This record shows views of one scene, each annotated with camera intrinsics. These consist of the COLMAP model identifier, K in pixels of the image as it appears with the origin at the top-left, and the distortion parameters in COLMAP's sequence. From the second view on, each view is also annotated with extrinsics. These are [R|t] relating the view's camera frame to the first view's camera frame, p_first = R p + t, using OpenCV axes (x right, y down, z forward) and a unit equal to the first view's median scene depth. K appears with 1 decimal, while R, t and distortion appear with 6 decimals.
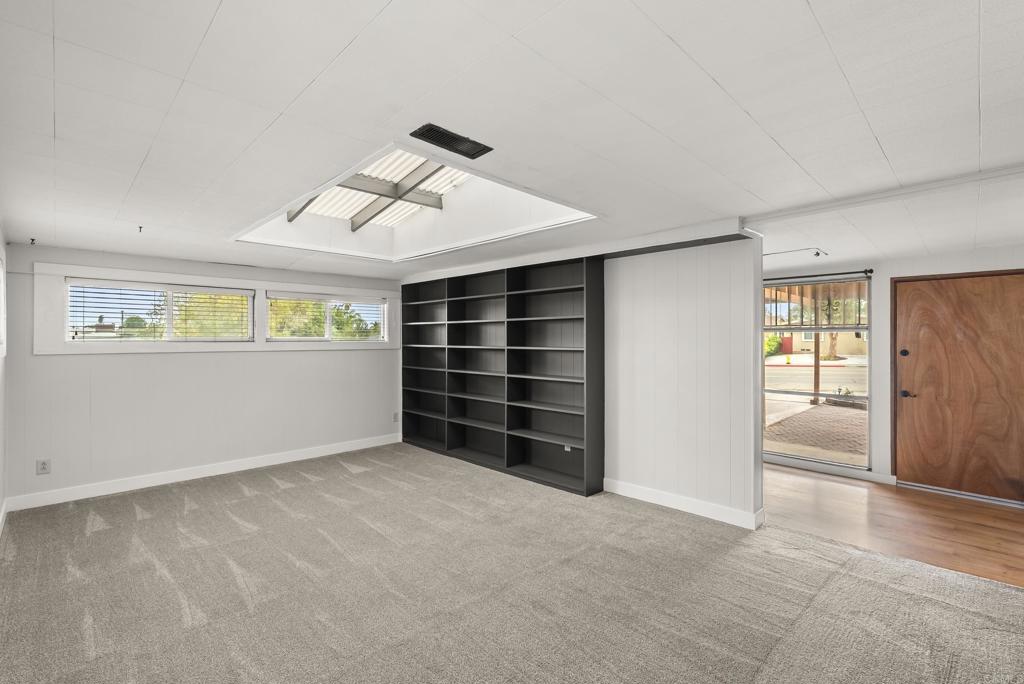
lens RADIAL K [[463.1, 0, 511.8], [0, 463.1, 337.6], [0, 0, 1]] dist [-0.003227, 0.000462]
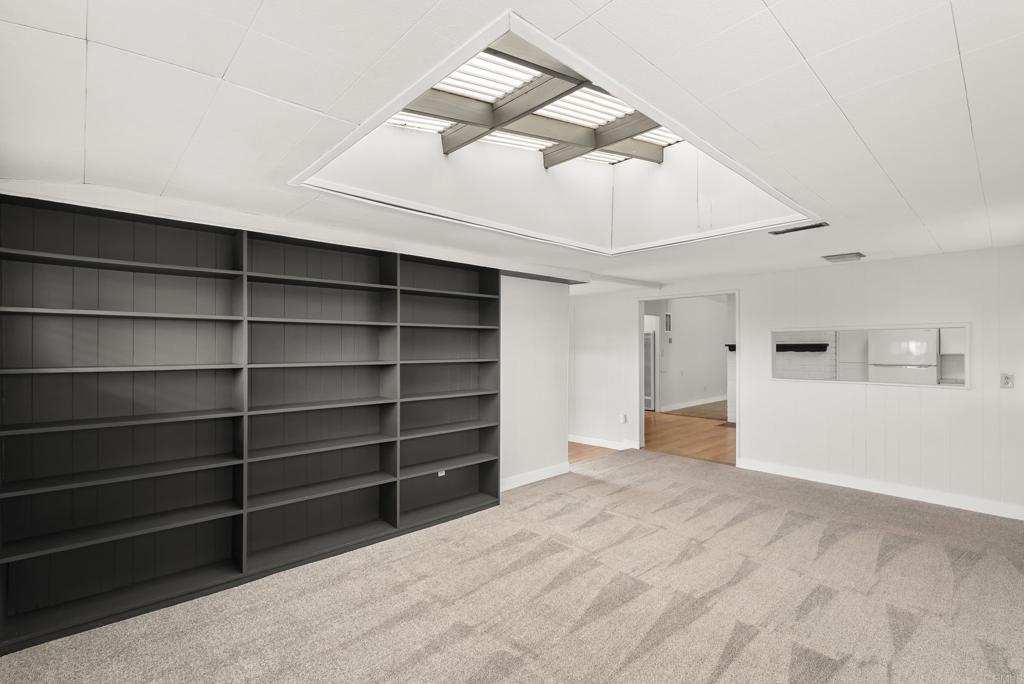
lens RADIAL K [[467.9, 0, 510.1], [0, 467.9, 348.4], [0, 0, 1]] dist [-0.006633, -0.000195]
pose [[0.023596, -0.000704, 0.999721, -0.833607], [0.004437, 0.999990, 0.000600, 0.000177], [-0.999712, 0.004422, 0.023599, 0.914695]]
